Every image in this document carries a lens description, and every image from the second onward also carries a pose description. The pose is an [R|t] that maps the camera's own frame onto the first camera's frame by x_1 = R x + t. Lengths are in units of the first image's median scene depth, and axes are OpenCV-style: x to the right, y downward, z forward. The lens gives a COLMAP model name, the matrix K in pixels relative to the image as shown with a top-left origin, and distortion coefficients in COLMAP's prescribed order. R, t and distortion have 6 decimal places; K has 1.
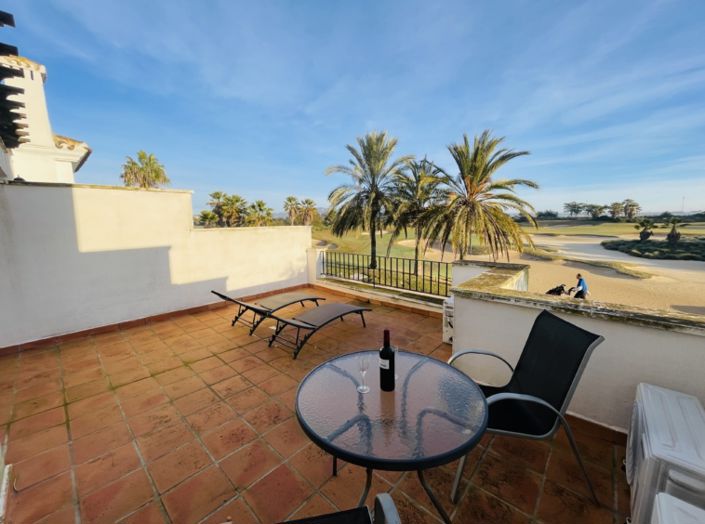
lens RADIAL K [[283.2, 0, 350.9], [0, 283.2, 257.6], [0, 0, 1]] dist [-0.000760, -0.000539]
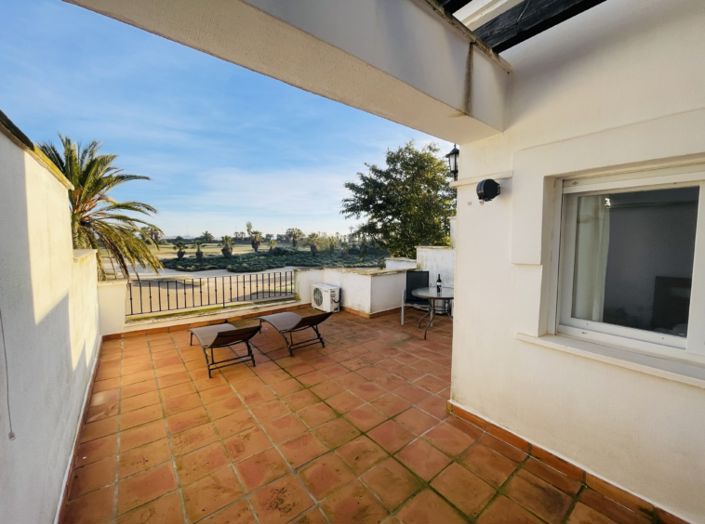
lens RADIAL K [[283.2, 0, 350.9], [0, 283.2, 257.6], [0, 0, 1]] dist [-0.000760, -0.000539]
pose [[0.163278, -0.050401, 0.985292, -0.262435], [0.126707, 0.991495, 0.029721, -0.013917], [-0.978410, 0.119990, 0.168276, 0.110261]]
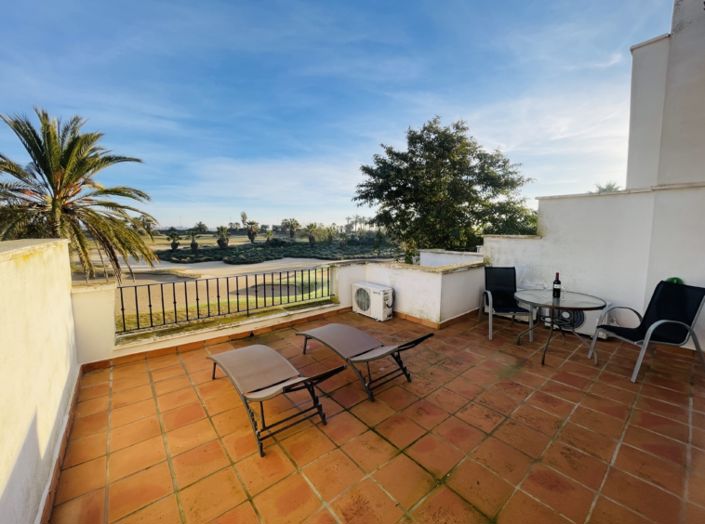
lens RADIAL K [[283.2, 0, 350.9], [0, 283.2, 257.6], [0, 0, 1]] dist [-0.000760, -0.000539]
pose [[0.145638, -0.082089, 0.985926, -0.195618], [0.127719, 0.989773, 0.063543, -0.020190], [-0.981059, 0.116667, 0.154633, 0.181089]]
